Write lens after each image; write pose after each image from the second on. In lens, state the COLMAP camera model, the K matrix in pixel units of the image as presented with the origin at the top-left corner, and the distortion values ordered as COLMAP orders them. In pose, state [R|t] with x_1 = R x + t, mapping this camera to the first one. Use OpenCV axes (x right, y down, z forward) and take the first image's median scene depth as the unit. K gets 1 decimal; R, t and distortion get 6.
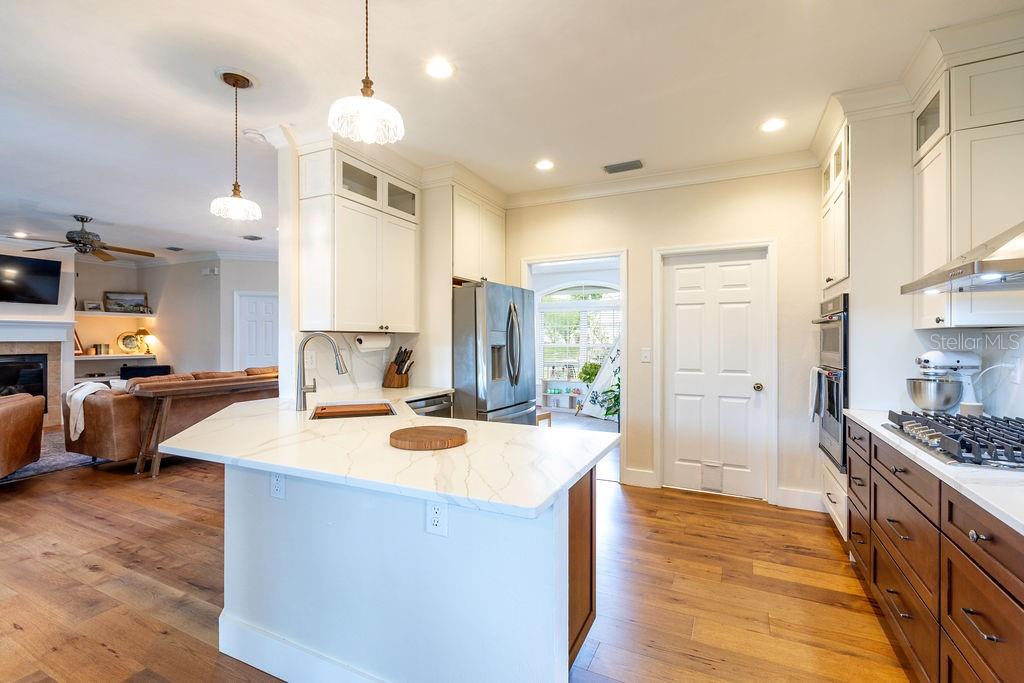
lens RADIAL K [[454.7, 0, 509.0], [0, 454.7, 342.0], [0, 0, 1]] dist [0.000500, -0.000148]
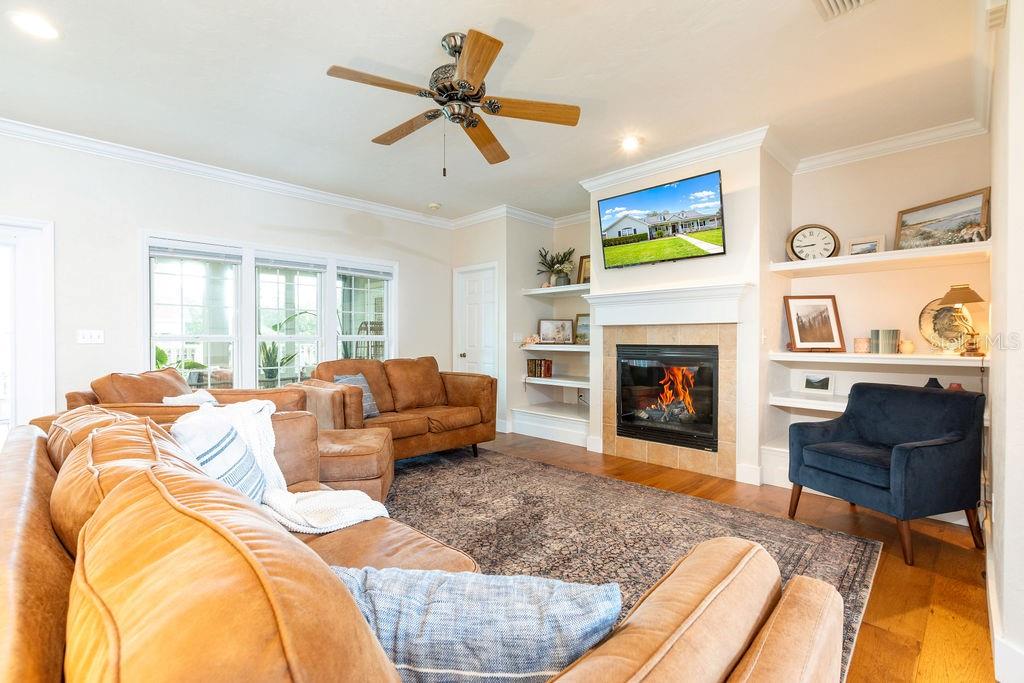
lens RADIAL K [[454.7, 0, 509.0], [0, 454.7, 342.0], [0, 0, 1]] dist [0.000500, -0.000148]
pose [[-0.335060, 0.006882, -0.942172, -0.366348], [-0.005733, 0.999940, 0.009343, 0.016165], [0.942179, 0.008532, -0.335000, 0.852372]]
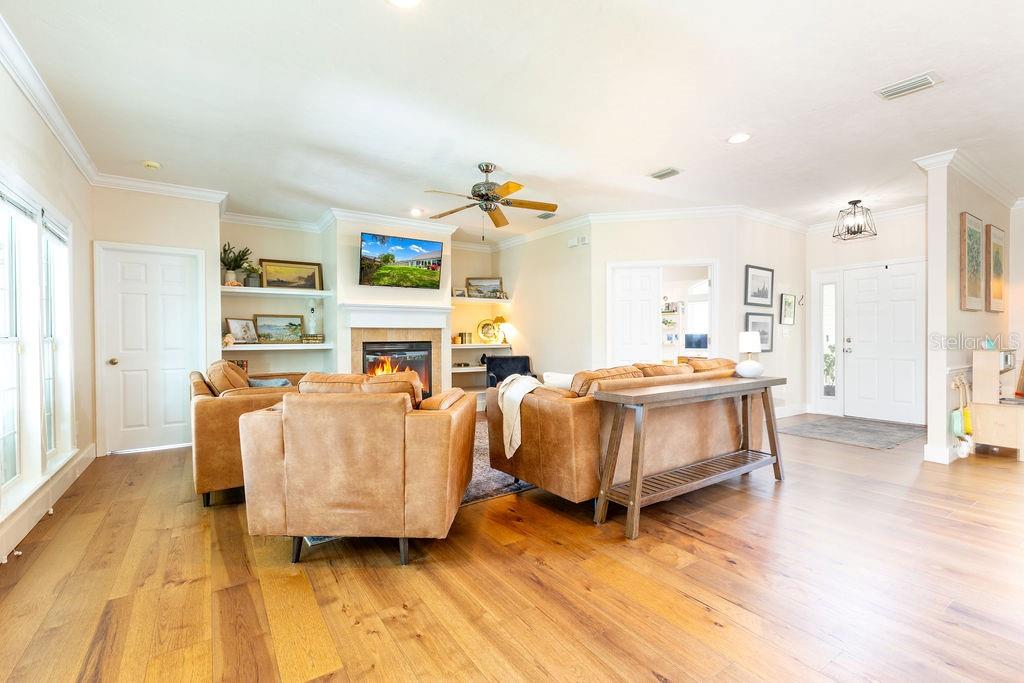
lens RADIAL K [[454.7, 0, 509.0], [0, 454.7, 342.0], [0, 0, 1]] dist [0.000500, -0.000148]
pose [[0.863833, -0.000045, -0.503779, -0.357938], [0.003306, 0.999979, 0.005579, 0.020470], [0.503768, -0.006485, 0.863815, 0.235811]]
